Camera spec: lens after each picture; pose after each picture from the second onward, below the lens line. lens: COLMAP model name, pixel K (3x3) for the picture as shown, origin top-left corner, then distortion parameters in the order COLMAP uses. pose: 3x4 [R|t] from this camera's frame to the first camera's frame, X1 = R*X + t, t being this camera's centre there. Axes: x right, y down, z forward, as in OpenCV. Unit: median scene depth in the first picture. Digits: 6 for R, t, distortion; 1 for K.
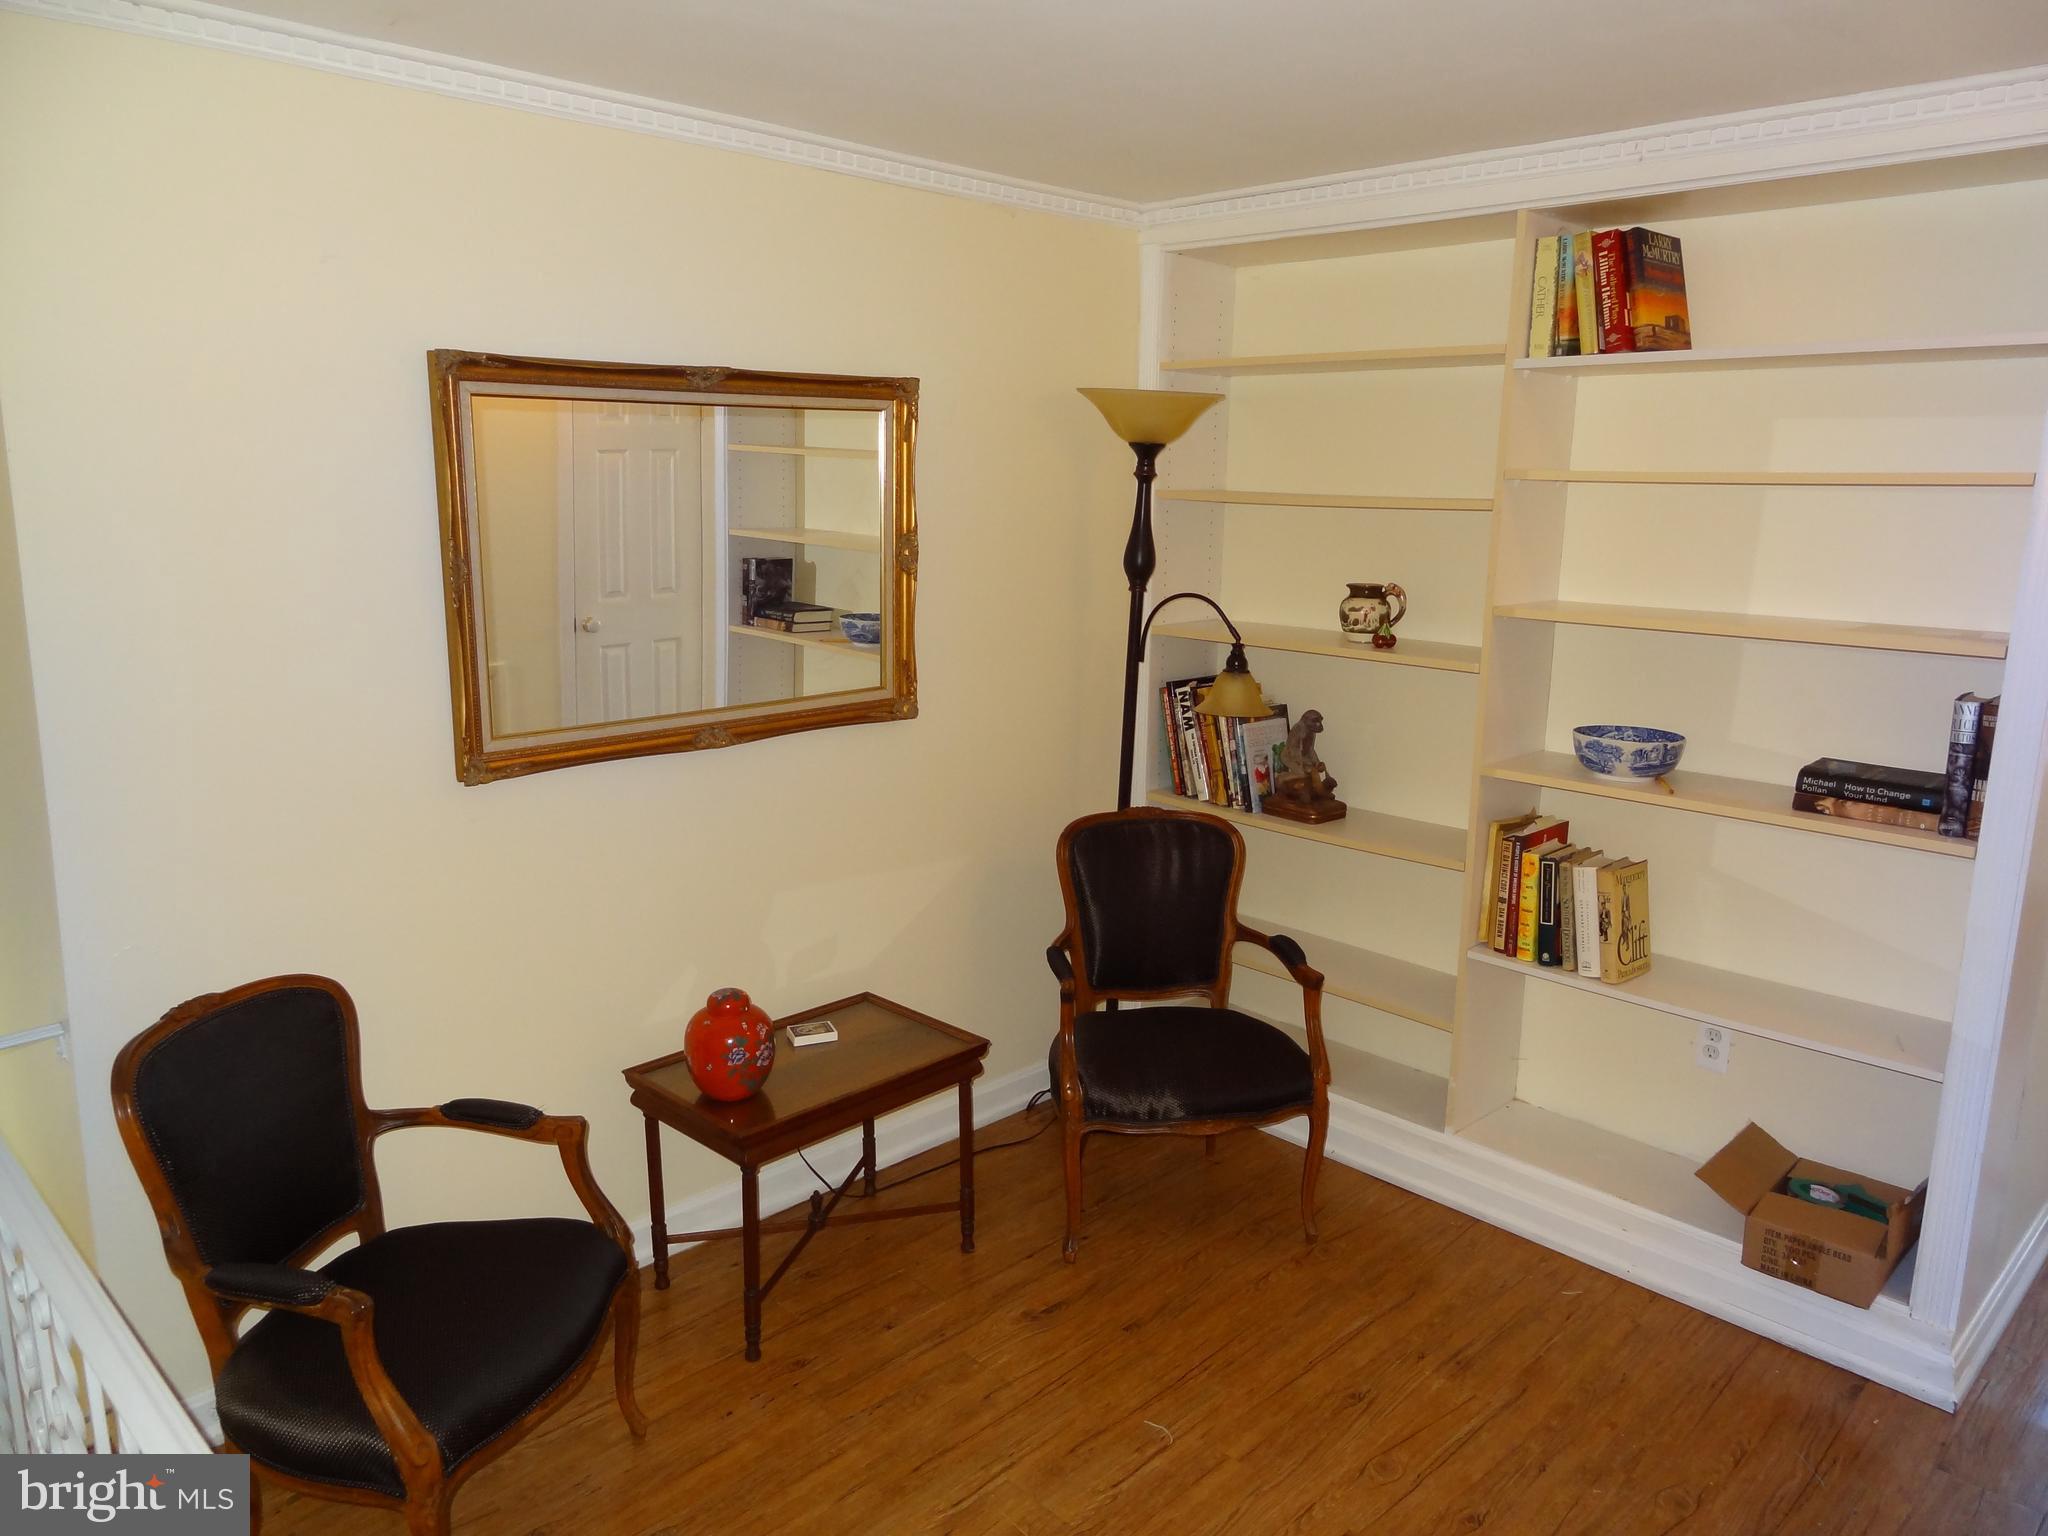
lens RADIAL K [[1441.5, 0, 1028.6], [0, 1441.5, 775.3], [0, 0, 1]] dist [-0.009785, 0.014960]
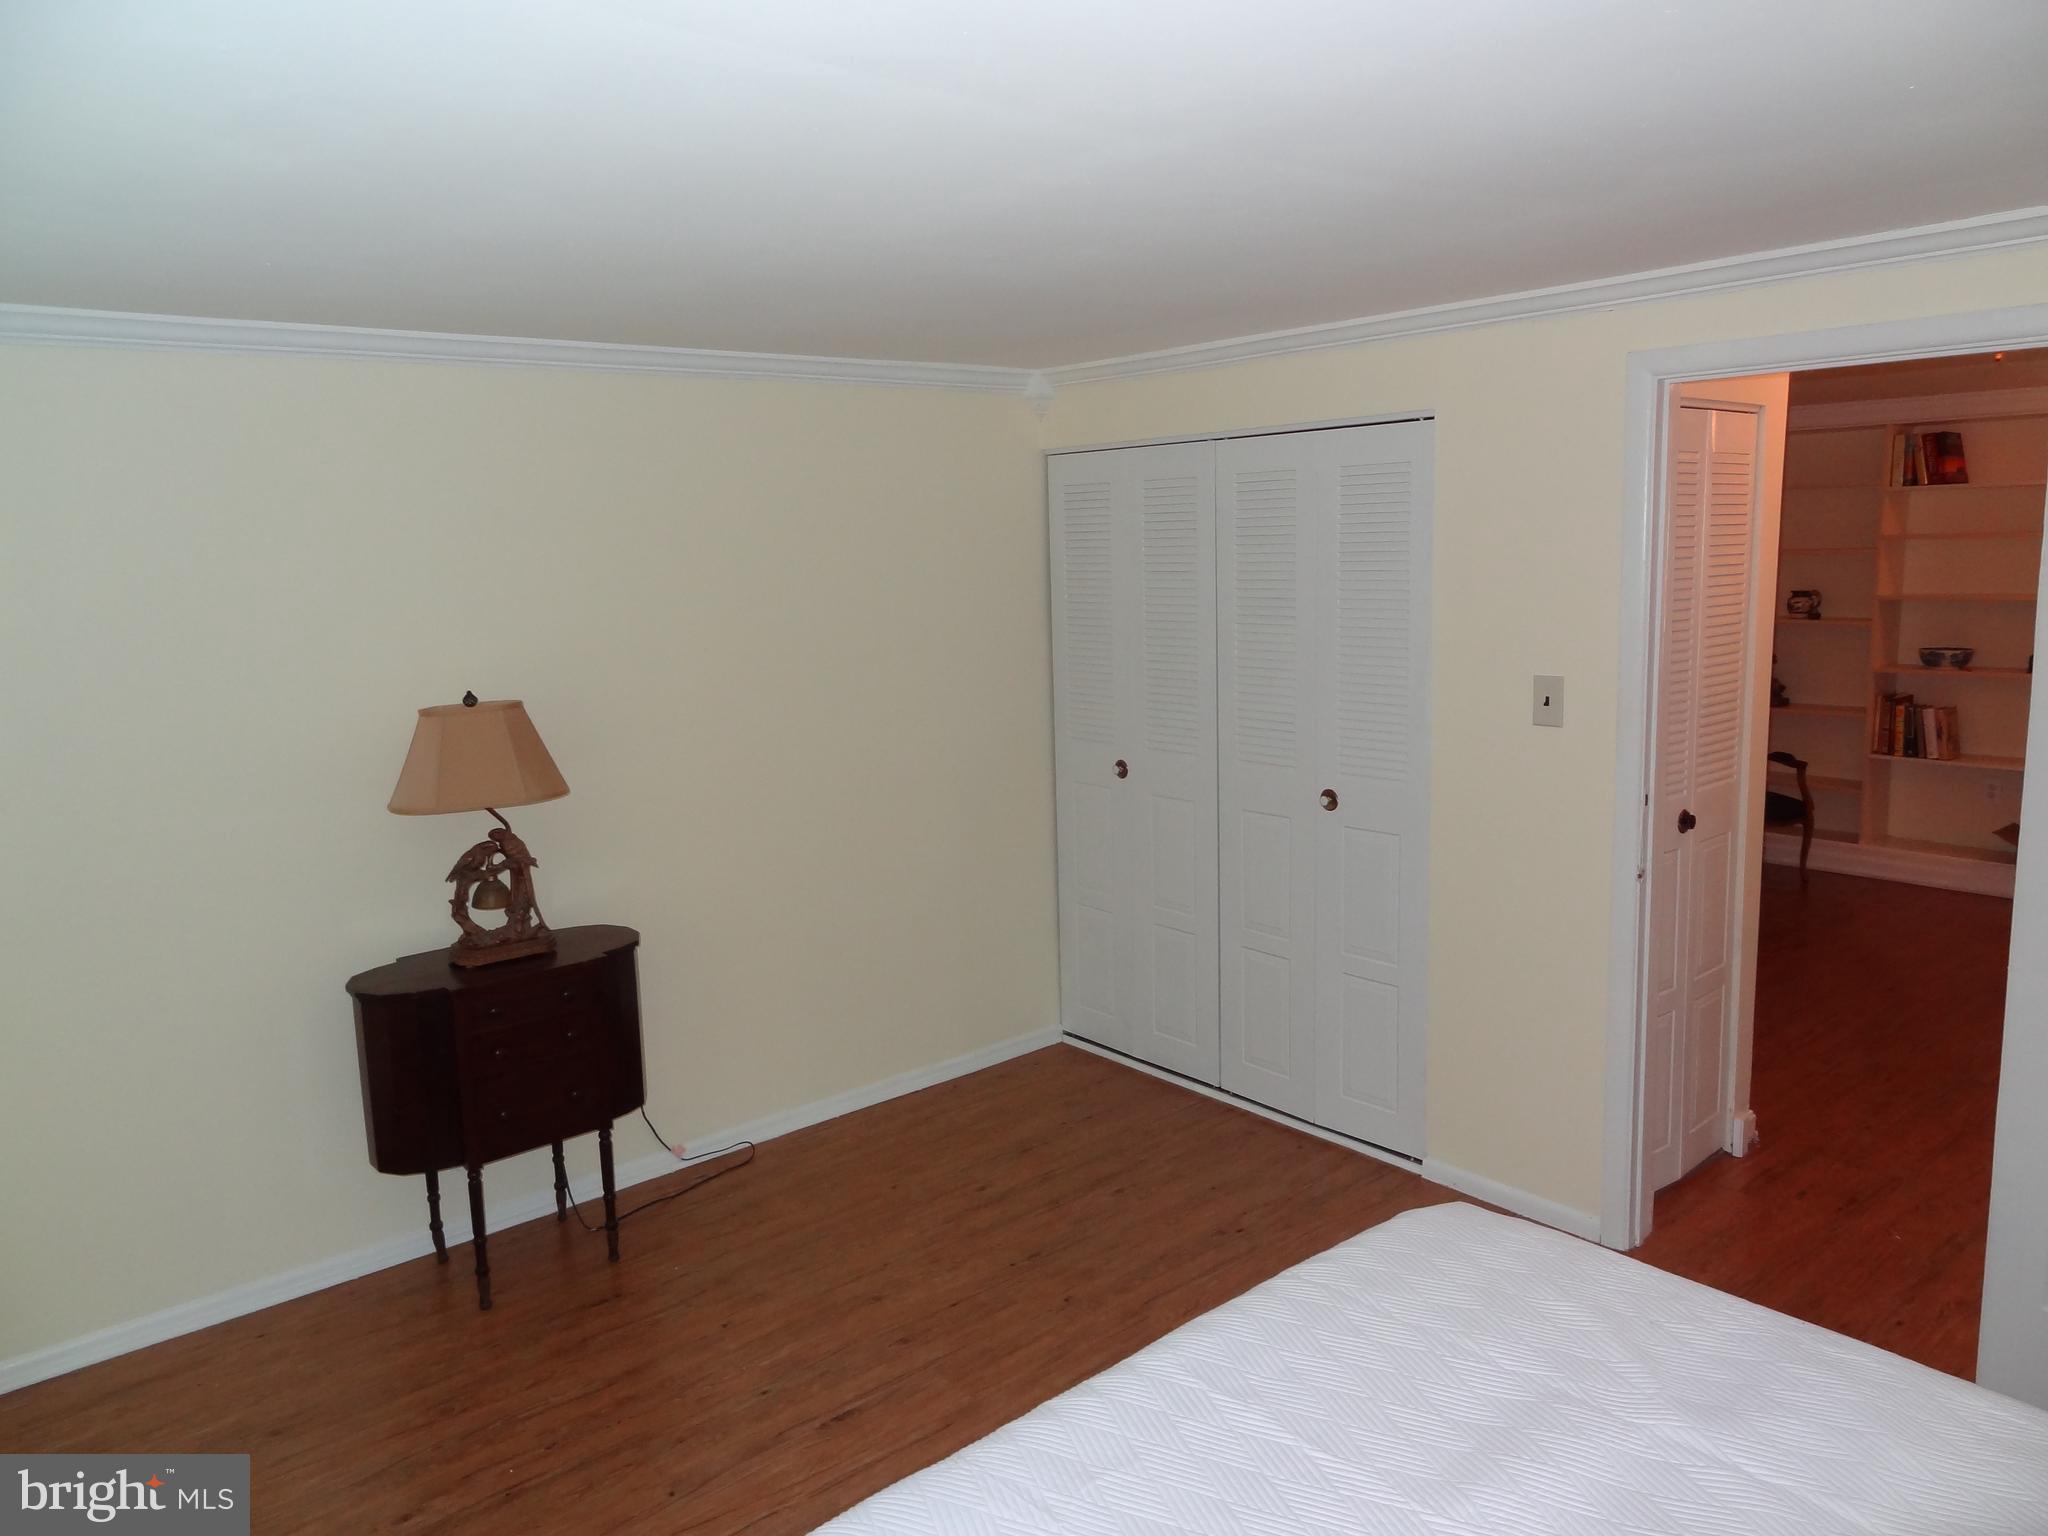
lens RADIAL K [[1441.5, 0, 1017.2], [0, 1441.5, 759.1], [0, 0, 1]] dist [-0.009785, 0.014960]
pose [[0.996291, -0.021152, -0.083403, -0.834712], [0.016693, 0.998412, -0.053812, 0.235469], [0.084409, 0.052220, 0.995062, -1.334286]]
